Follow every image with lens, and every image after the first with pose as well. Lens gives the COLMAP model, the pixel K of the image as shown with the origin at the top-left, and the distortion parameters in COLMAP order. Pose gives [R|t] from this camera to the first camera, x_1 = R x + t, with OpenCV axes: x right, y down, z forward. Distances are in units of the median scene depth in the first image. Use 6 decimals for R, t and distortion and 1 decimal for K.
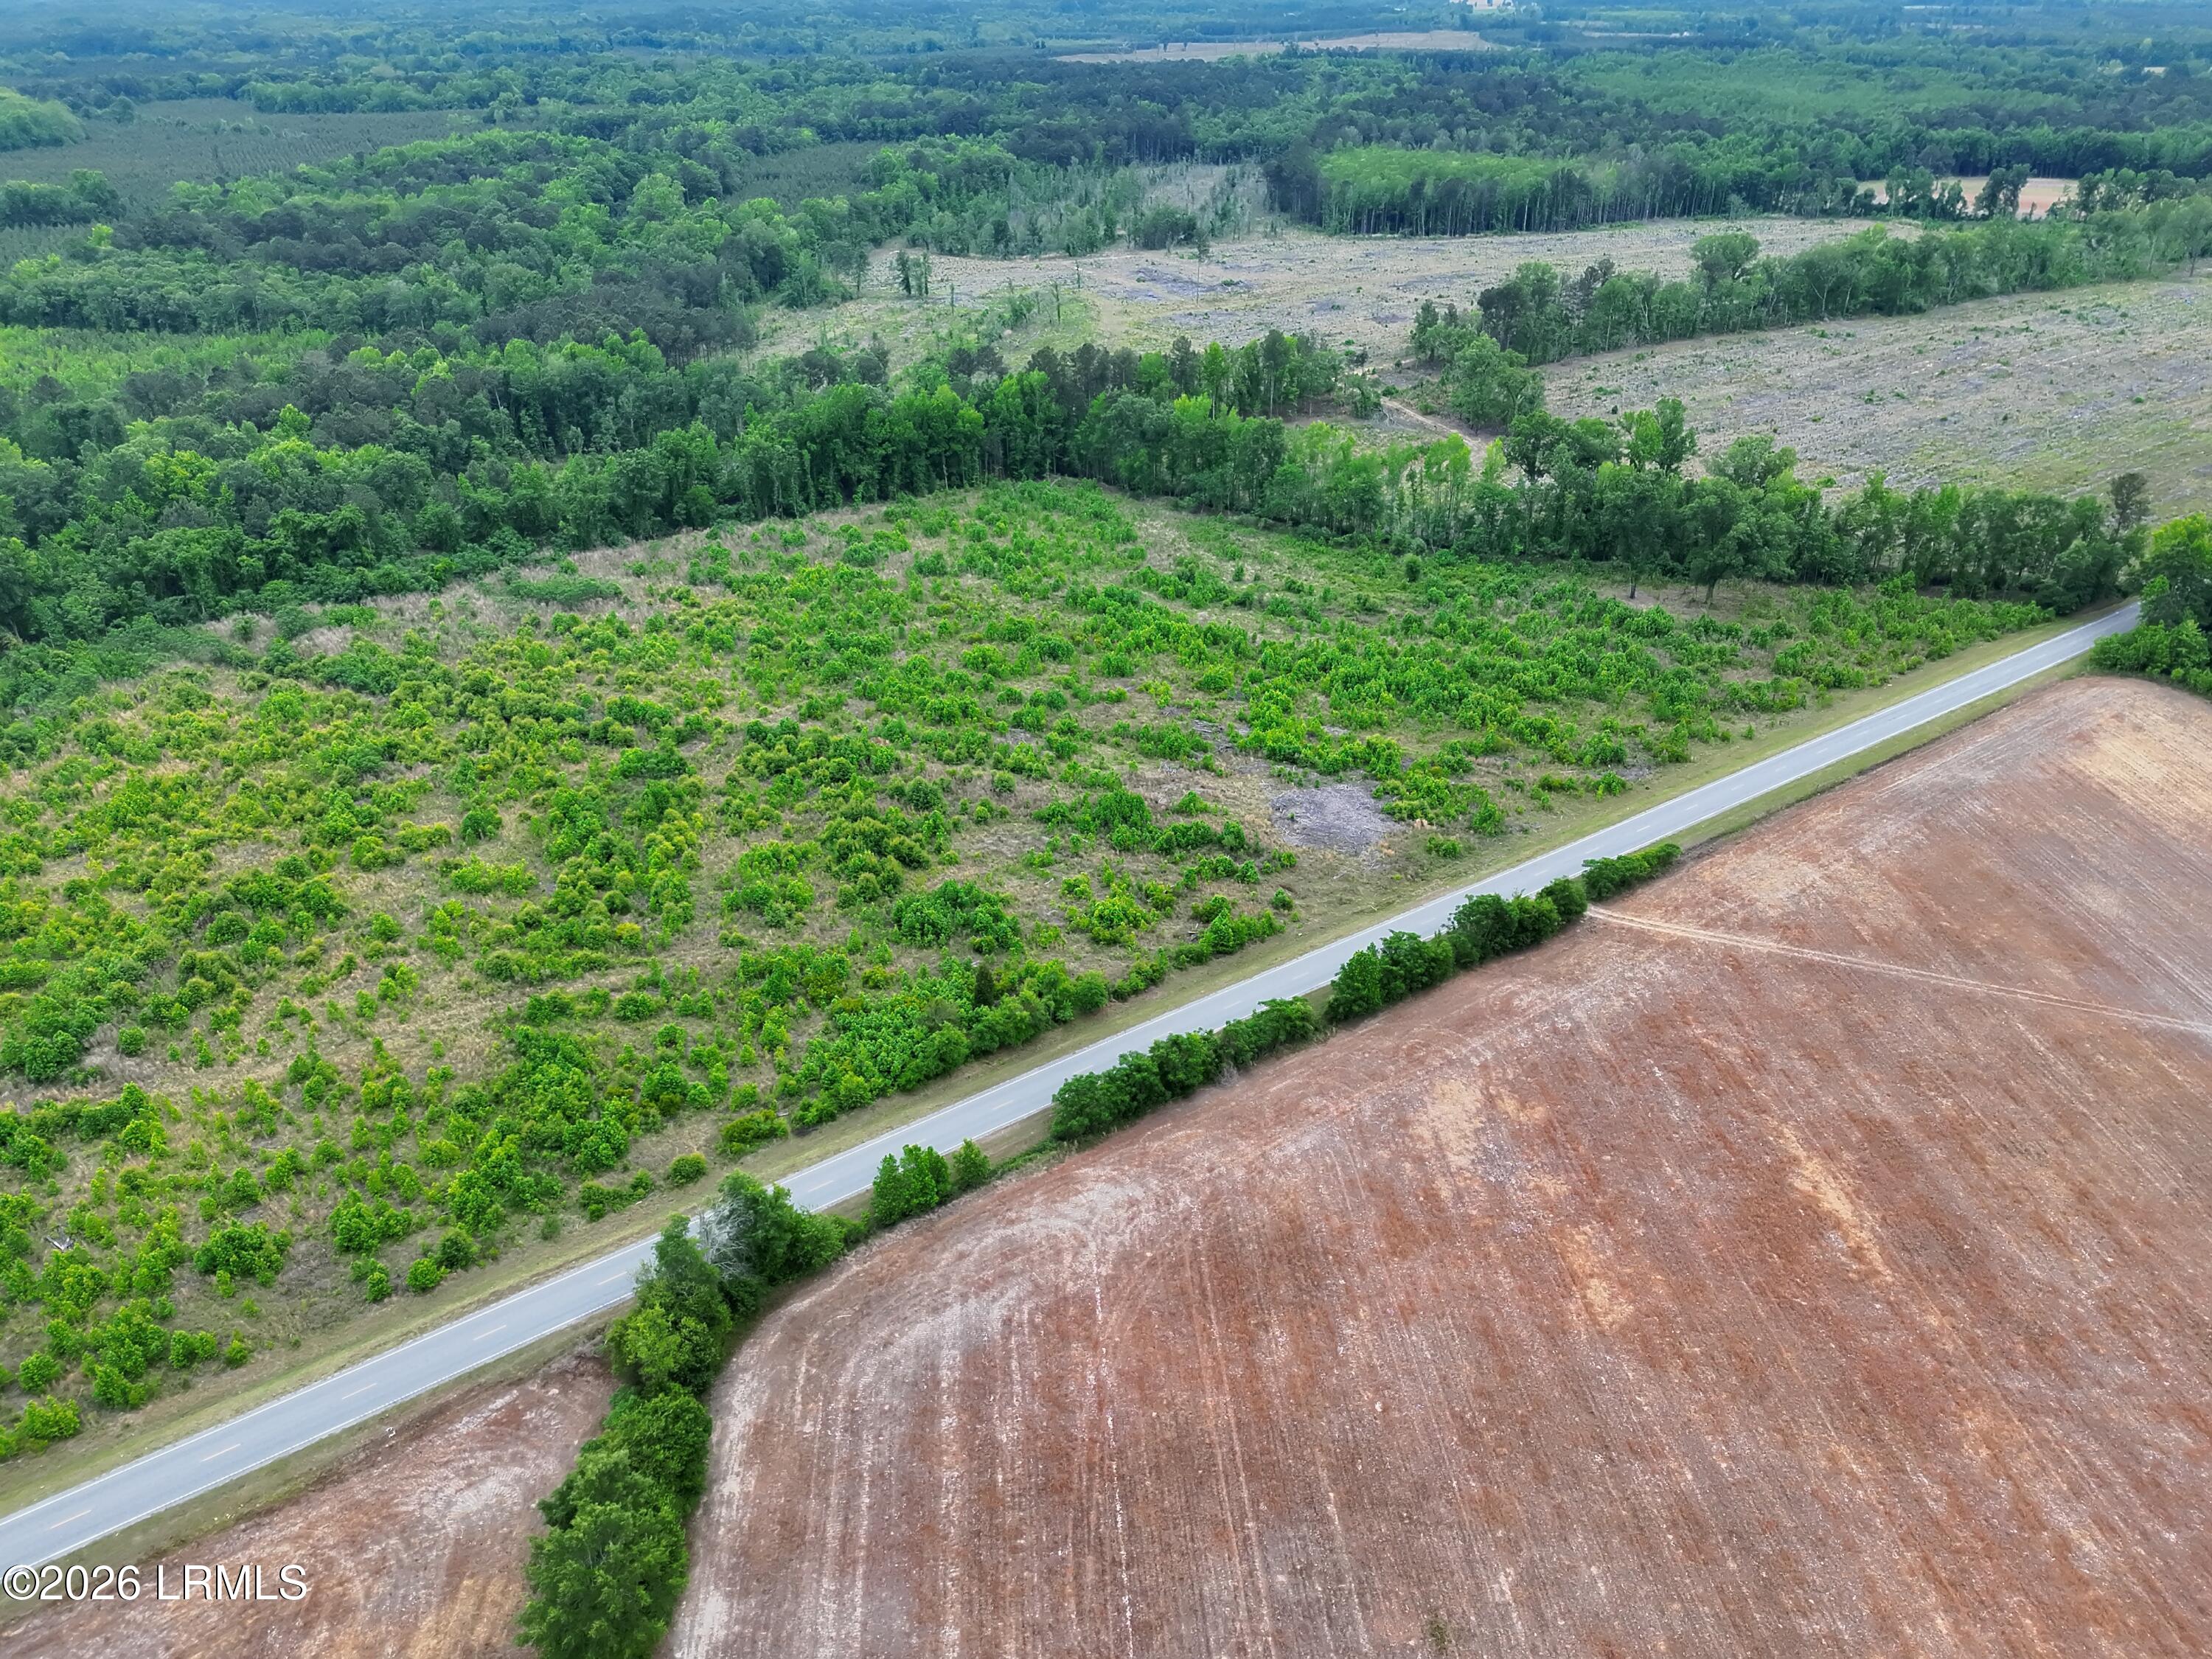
lens RADIAL K [[1681.4, 0, 1096.1], [0, 1681.4, 835.2], [0, 0, 1]] dist [0.093005, -0.097266]
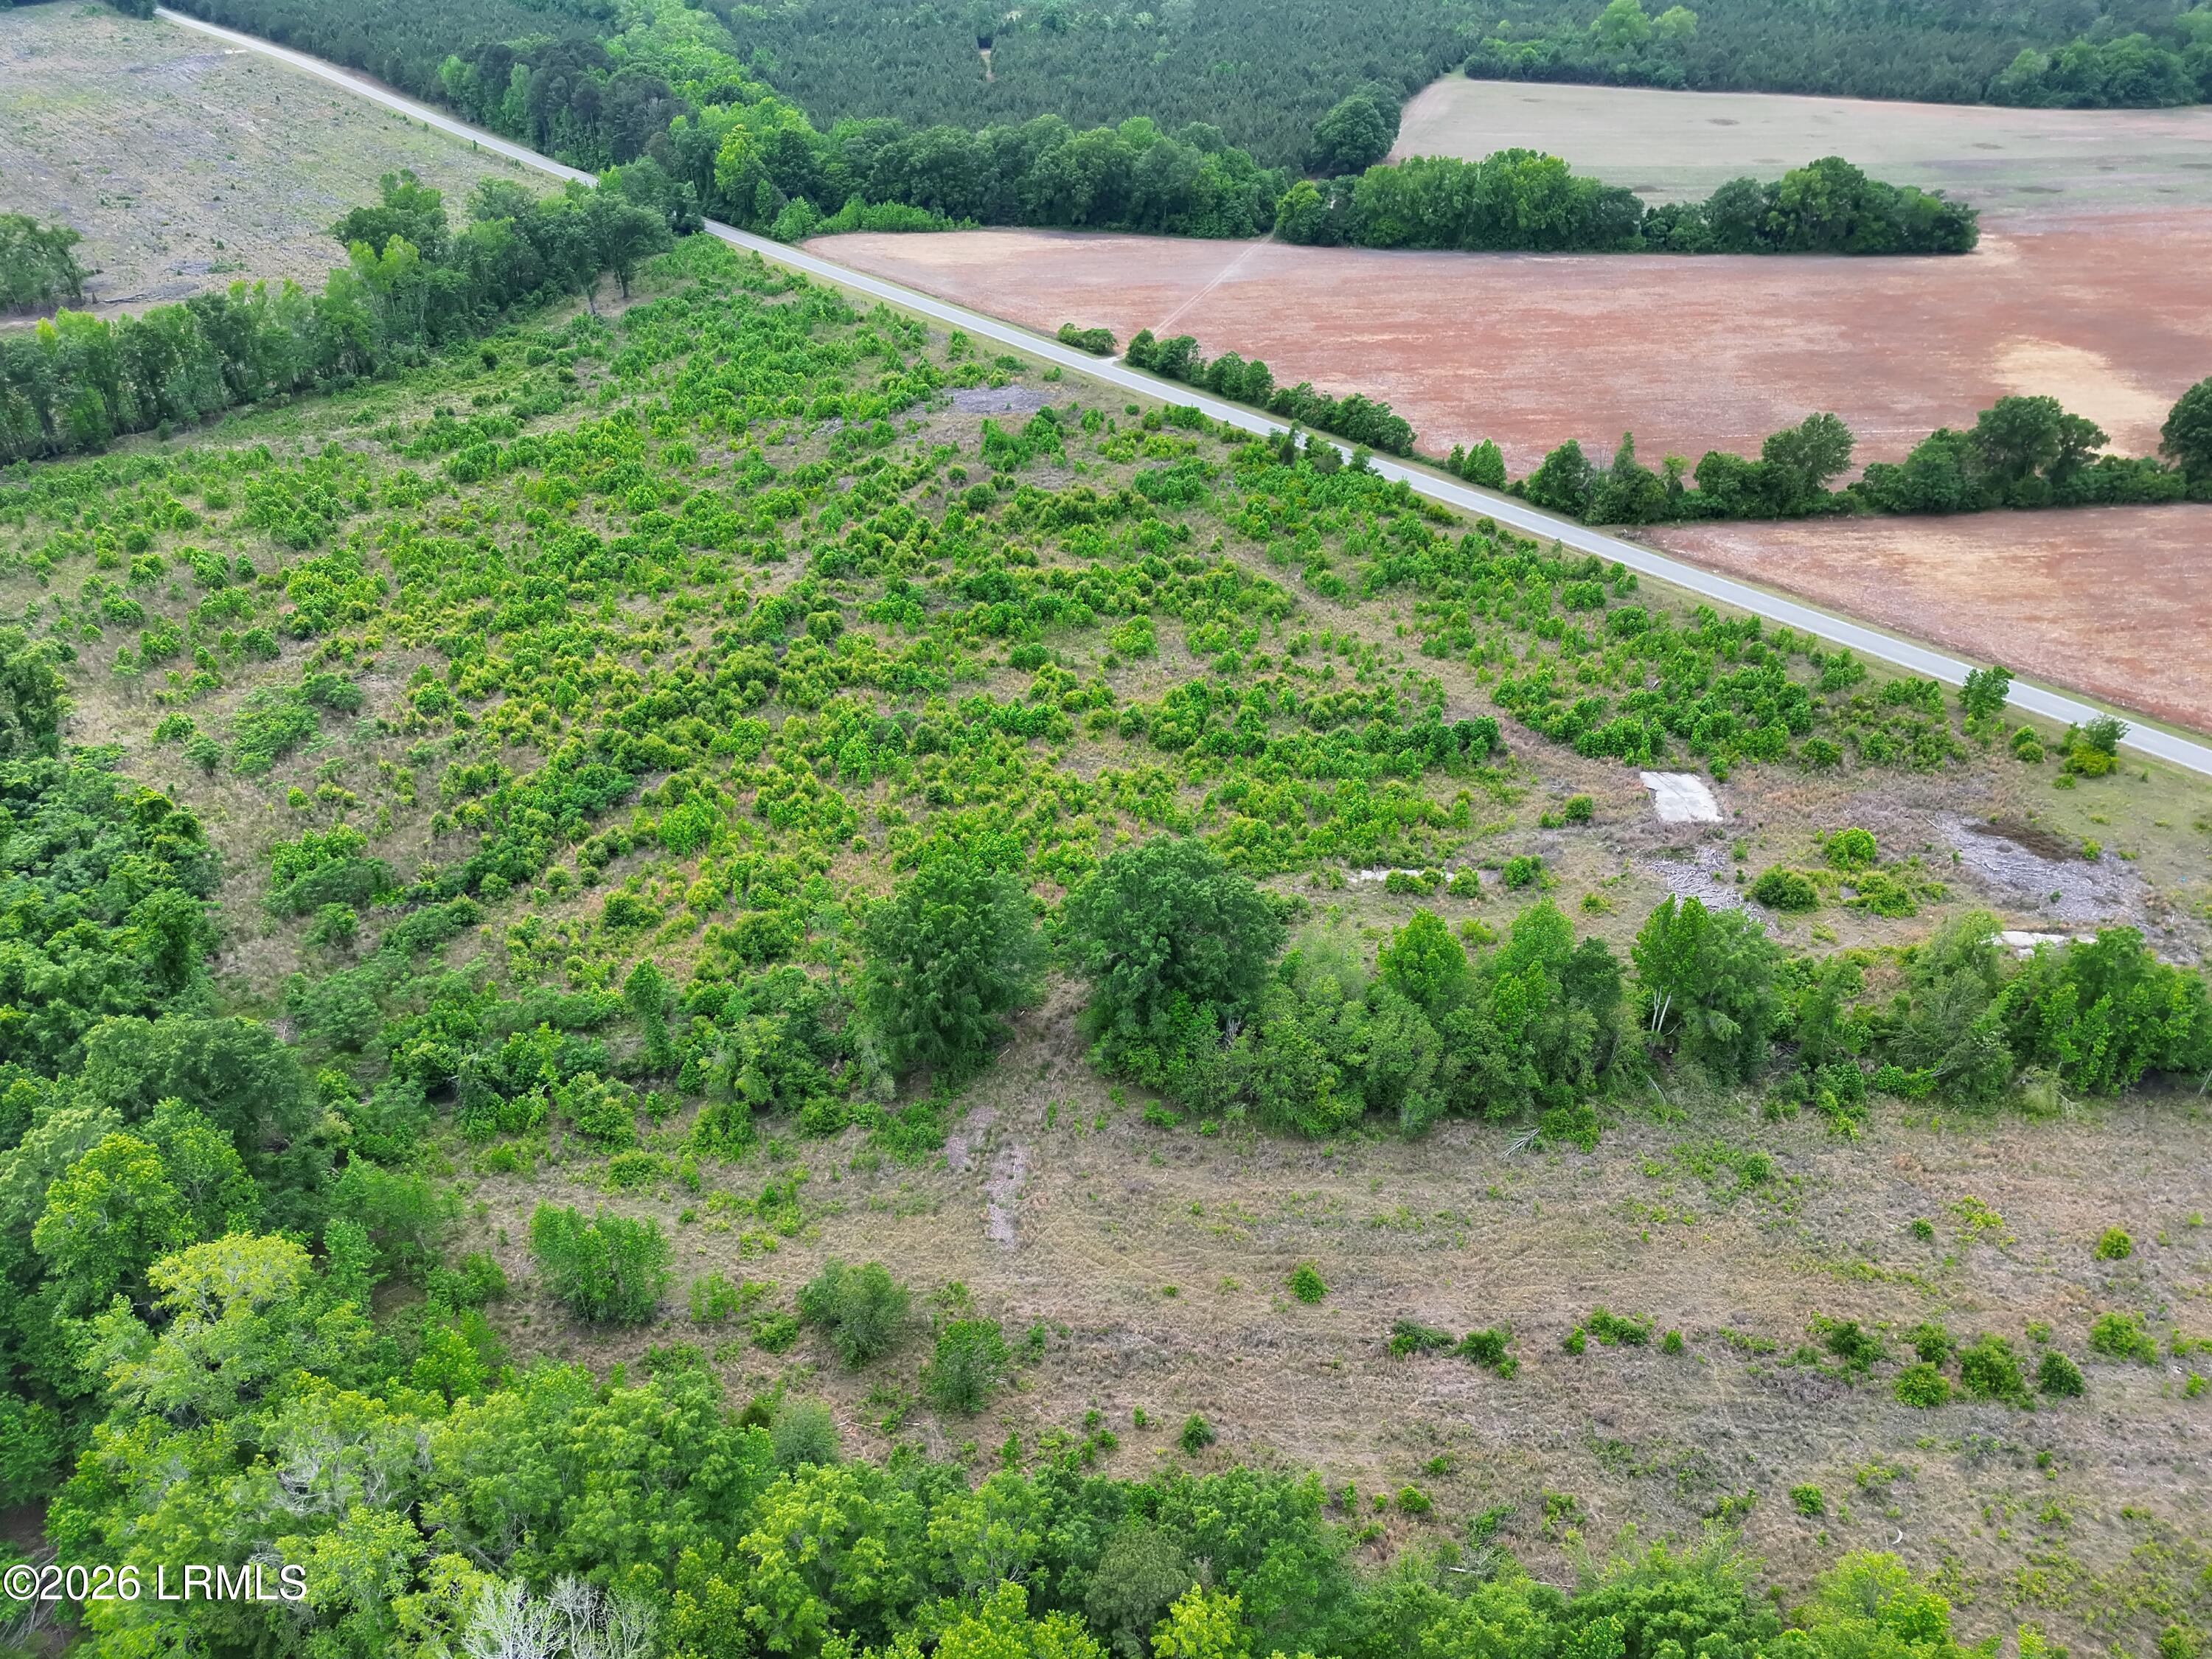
lens RADIAL K [[1681.4, 0, 1096.1], [0, 1681.4, 835.2], [0, 0, 1]] dist [0.093005, -0.097266]
pose [[-0.047363, -0.525118, 0.849711, -0.657741], [0.463176, 0.742139, 0.484457, -0.203875], [-0.885000, 0.416511, 0.208072, 0.417327]]
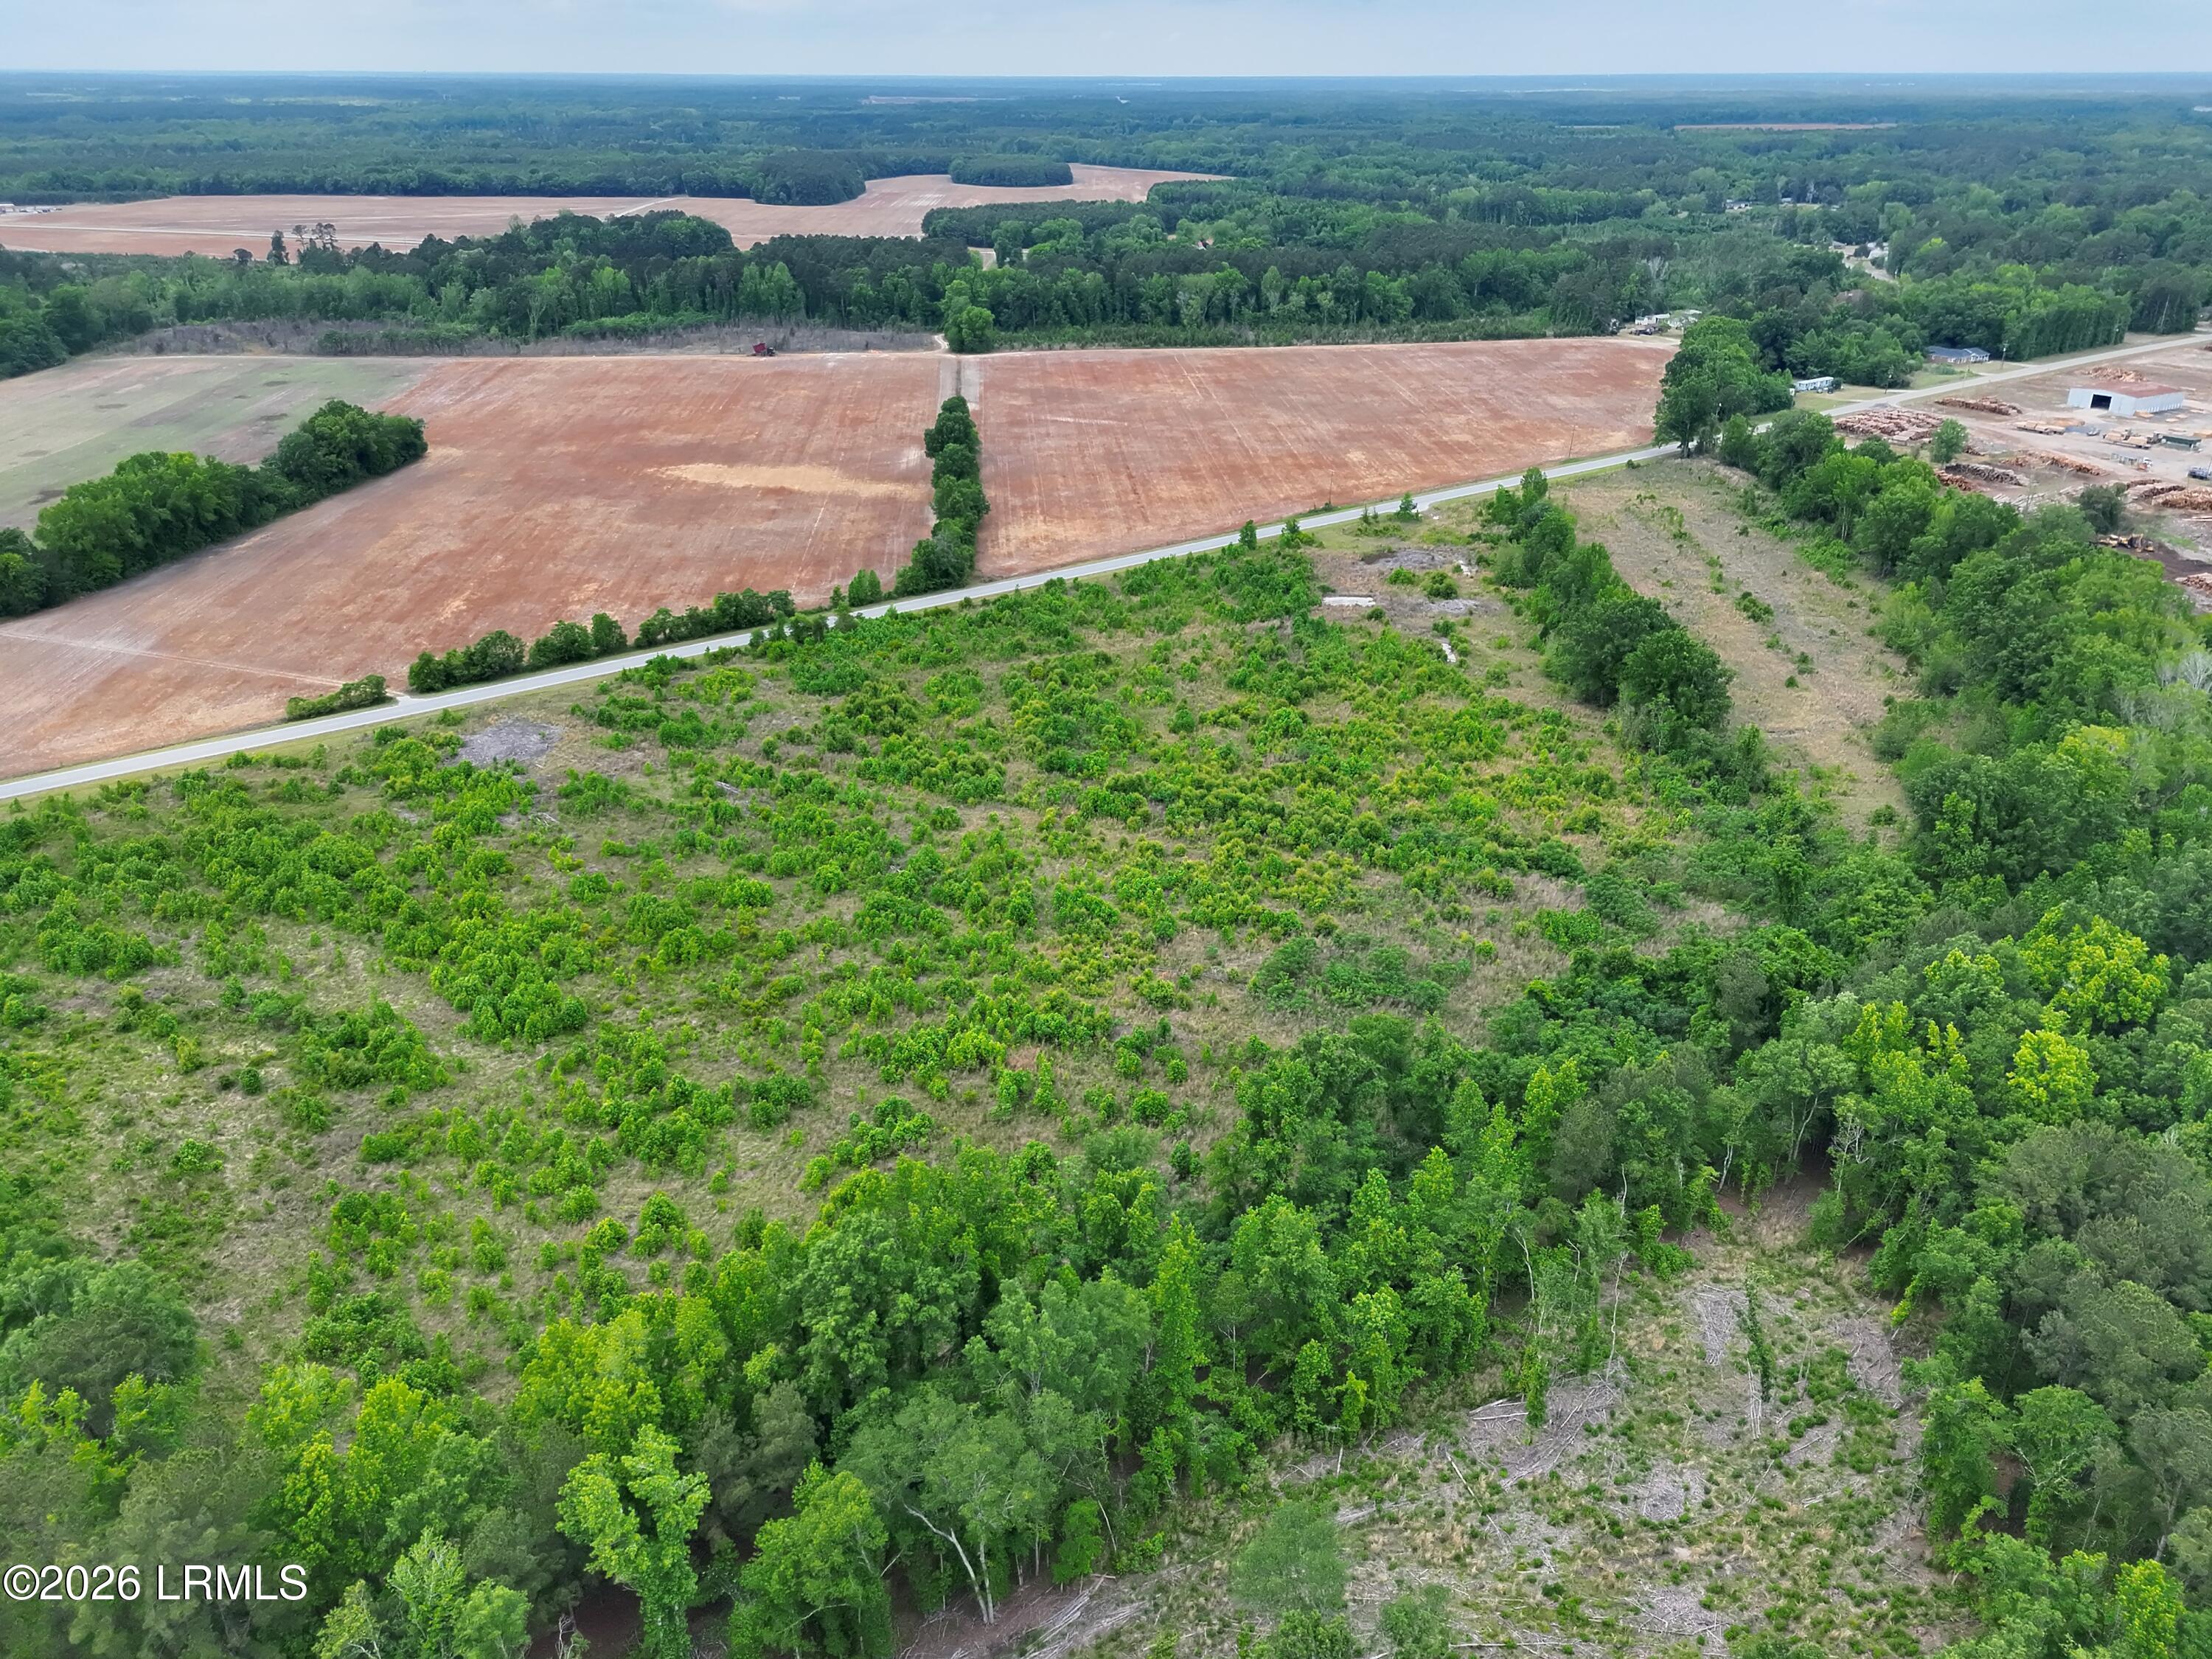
lens RADIAL K [[1674.4, 0, 1104.8], [0, 1674.4, 832.5], [0, 0, 1]] dist [0.086670, -0.087775]
pose [[-0.999940, 0.008985, 0.006207, -0.160635], [0.010418, 0.614378, 0.788943, -0.499801], [0.003275, 0.788961, -0.614435, 0.960951]]
